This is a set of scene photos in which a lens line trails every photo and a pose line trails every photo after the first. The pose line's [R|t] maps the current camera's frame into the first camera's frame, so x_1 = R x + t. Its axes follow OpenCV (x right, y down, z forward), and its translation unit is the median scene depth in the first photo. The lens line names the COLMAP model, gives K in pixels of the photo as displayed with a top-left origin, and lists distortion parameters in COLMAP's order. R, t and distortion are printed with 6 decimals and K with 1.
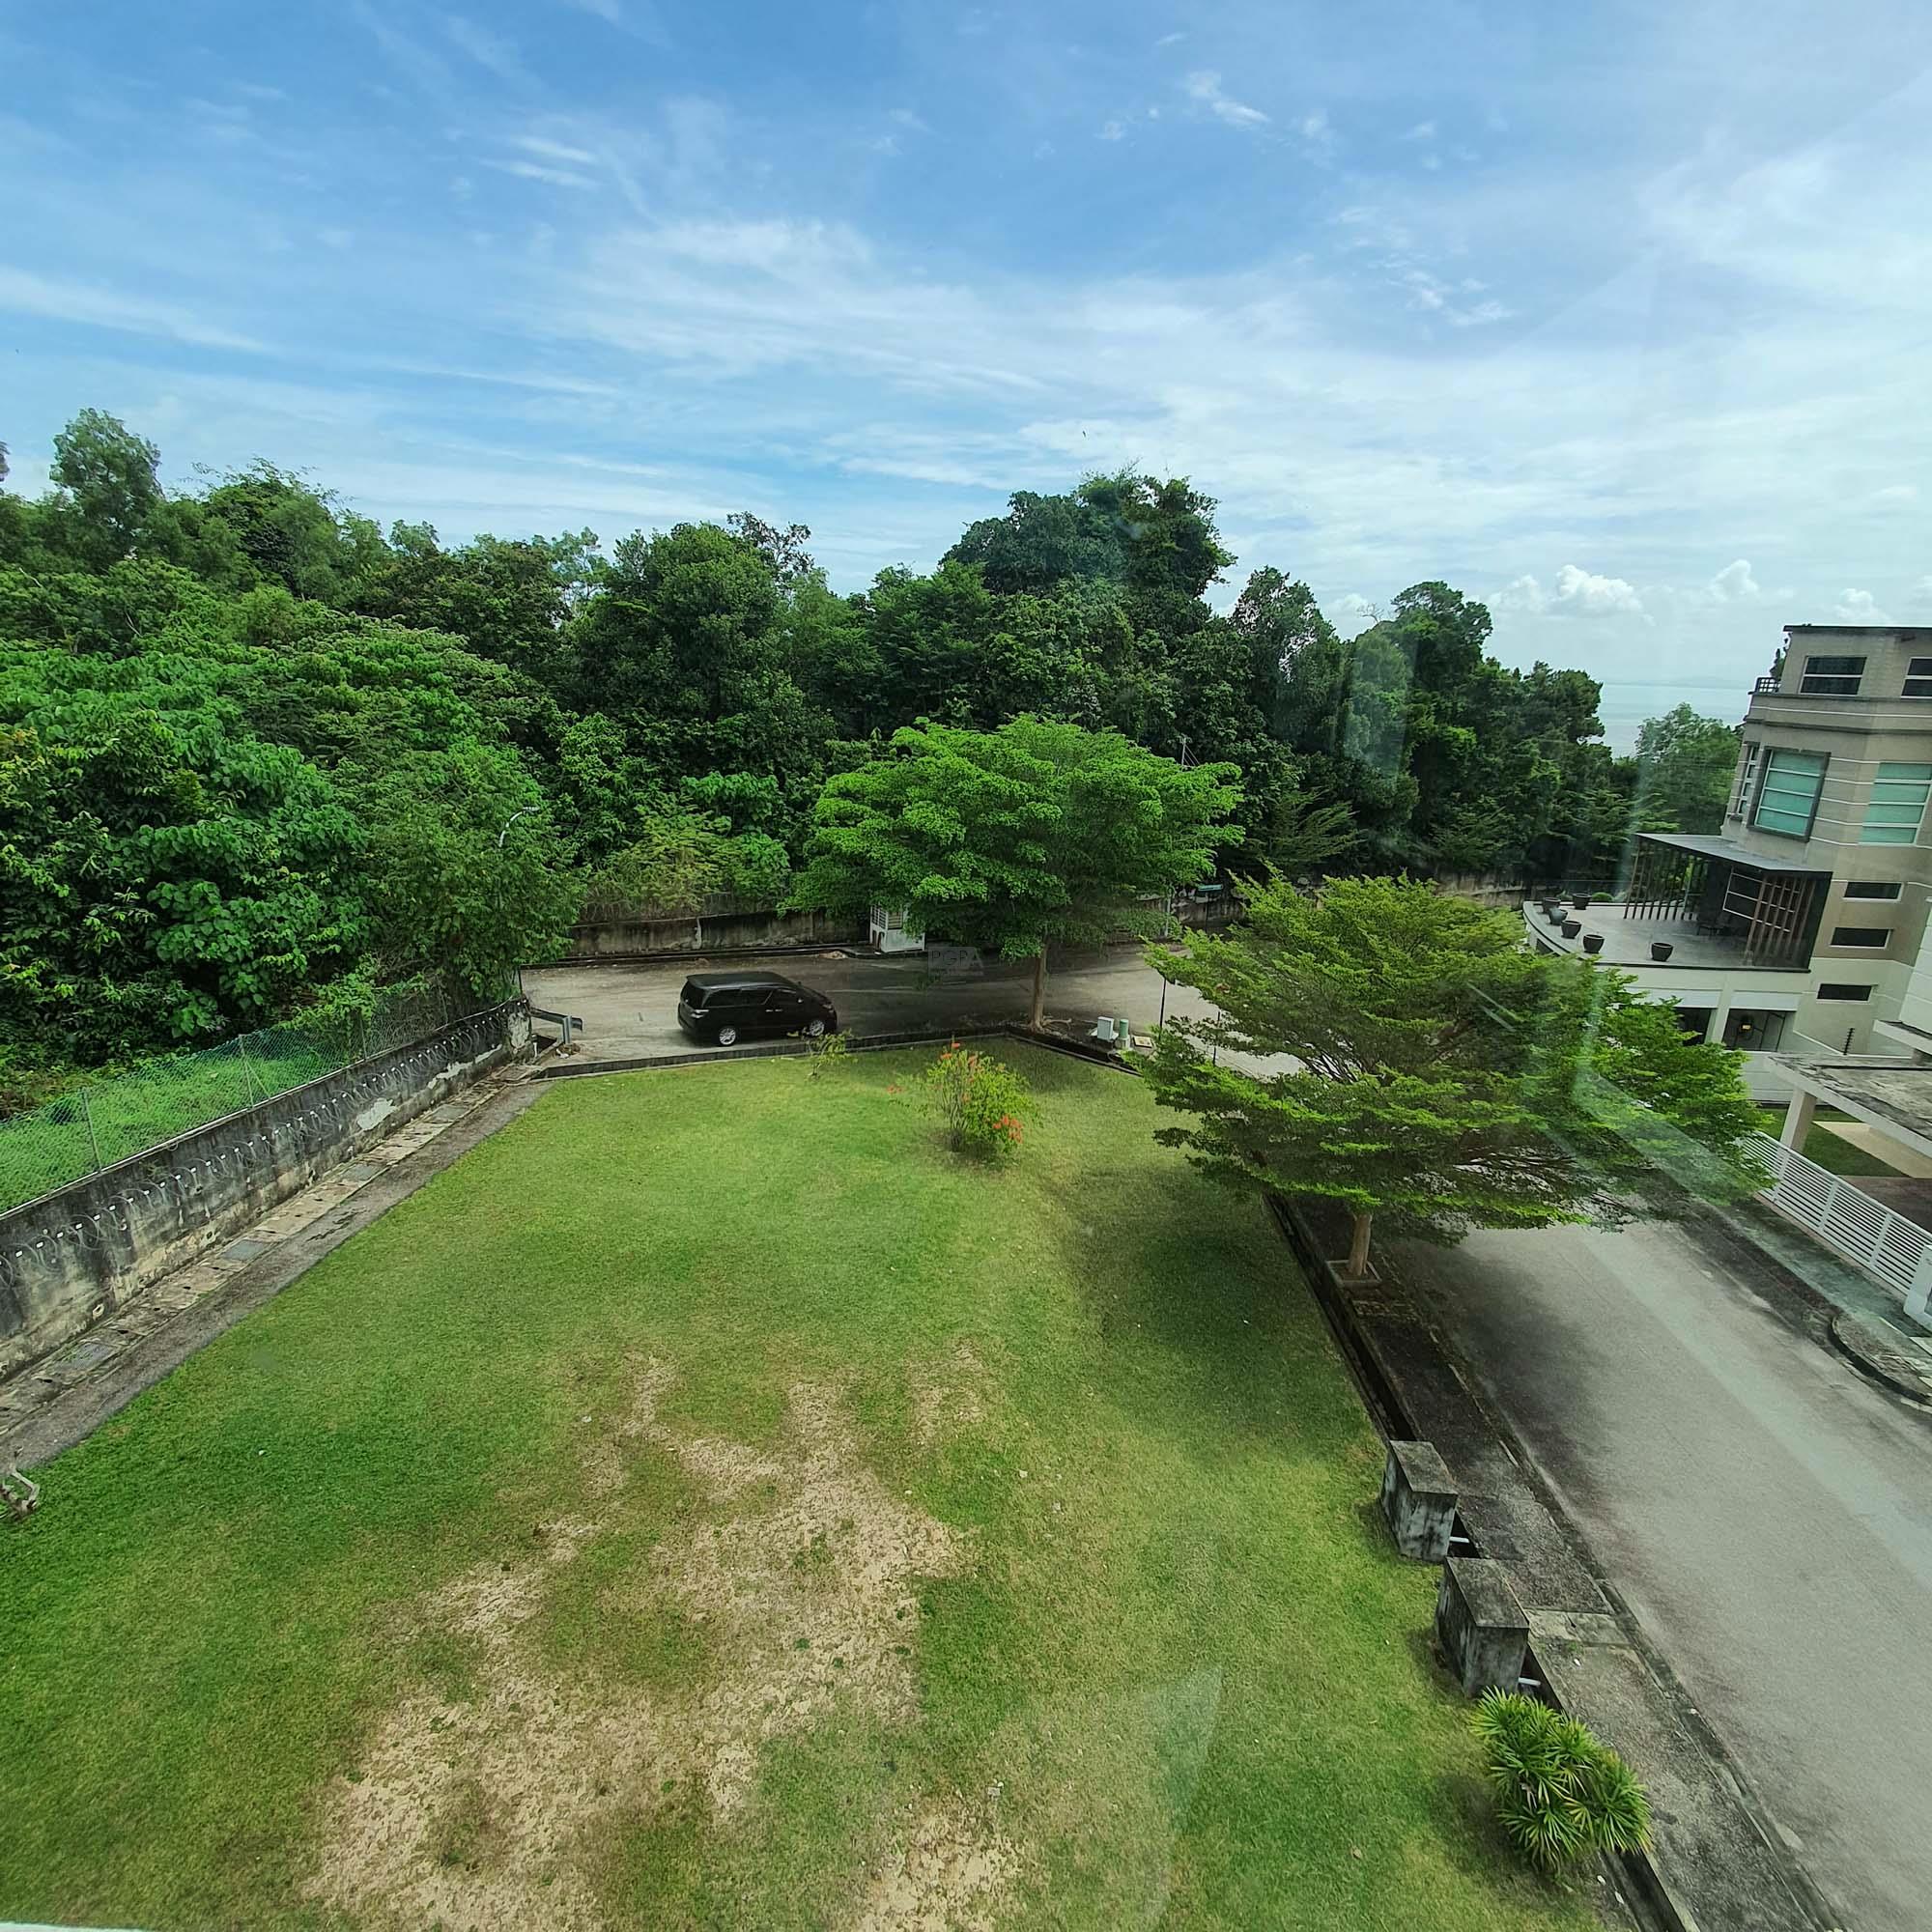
lens RADIAL K [[1028.6, 0, 953.9], [0, 1028.6, 946.0], [0, 0, 1]] dist [0.001806, -0.002165]
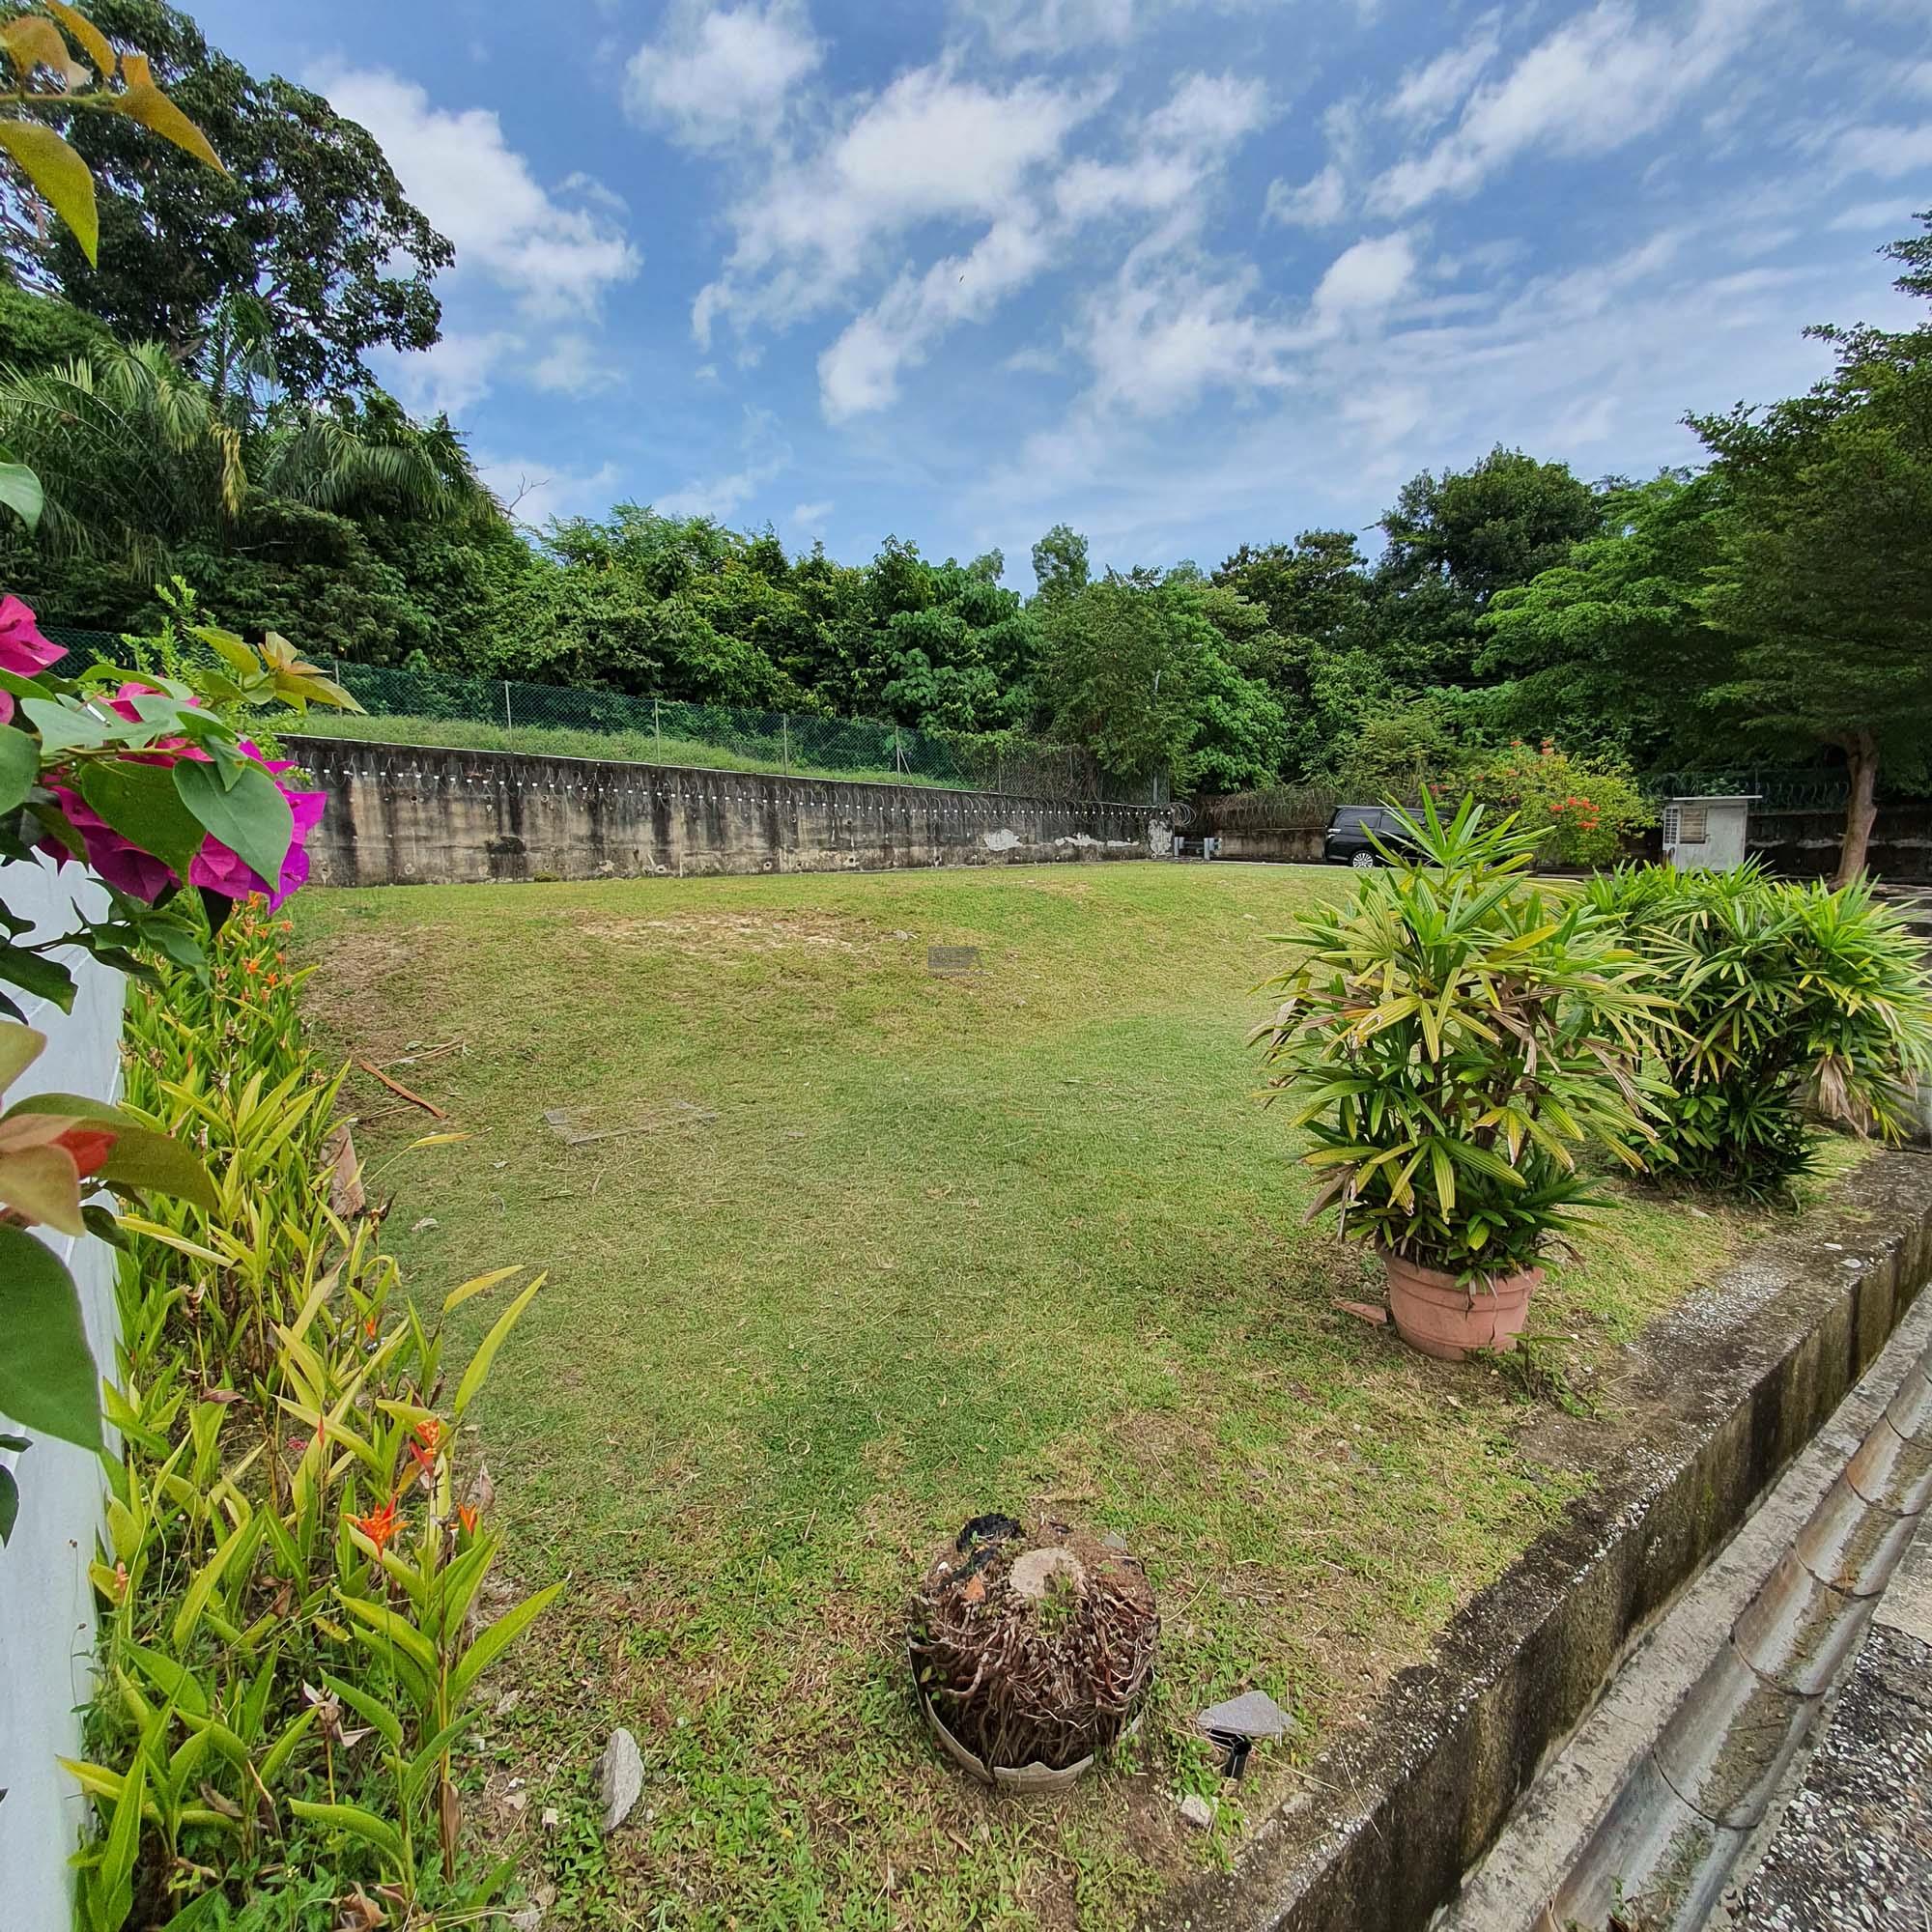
lens RADIAL K [[1028.6, 0, 974.6], [0, 1028.6, 964.1], [0, 0, 1]] dist [0.001806, -0.002165]
pose [[0.645903, 0.024350, -0.763031, 0.256881], [-0.153688, 0.983176, -0.098721, 0.320095], [0.747790, 0.181033, 0.638778, 0.169788]]
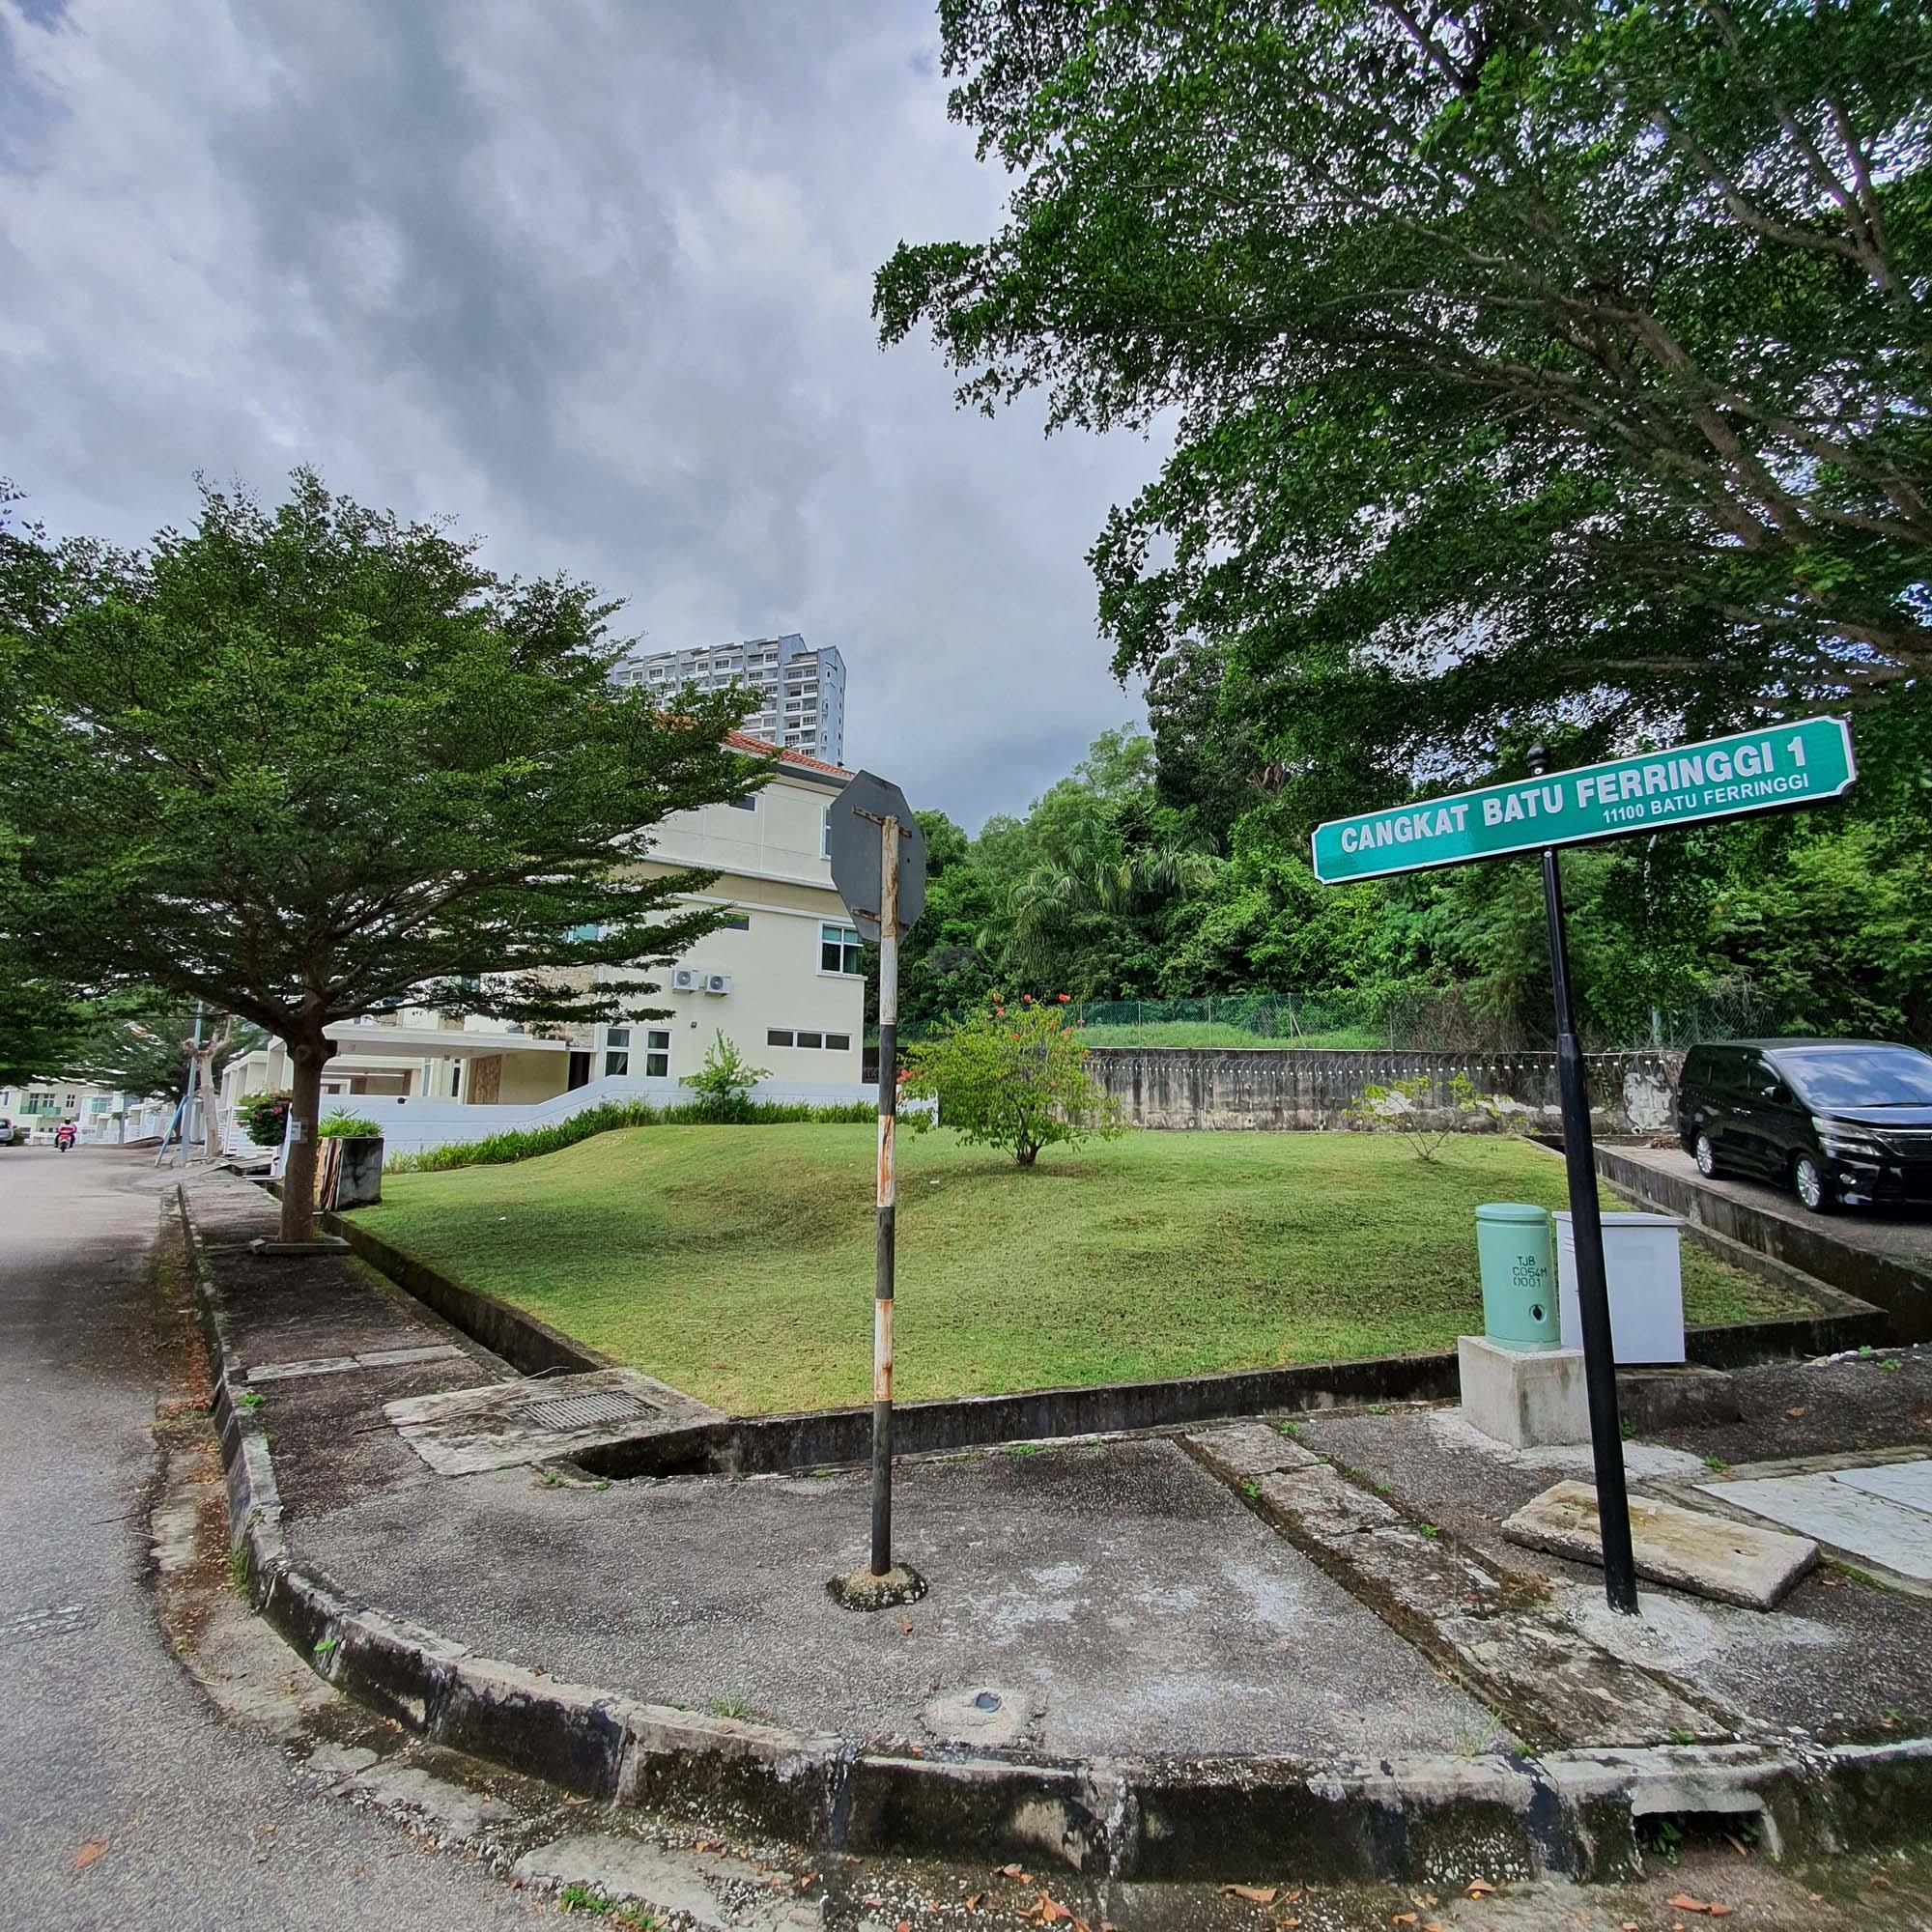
lens RADIAL K [[1028.6, 0, 964.1], [0, 1028.6, 958.9], [0, 0, 1]] dist [0.001806, -0.002165]
pose [[-0.758941, -0.121073, -0.639805, 0.346982], [-0.189809, 0.981026, 0.039510, 0.043215], [0.622881, 0.151427, -0.767521, 1.126606]]
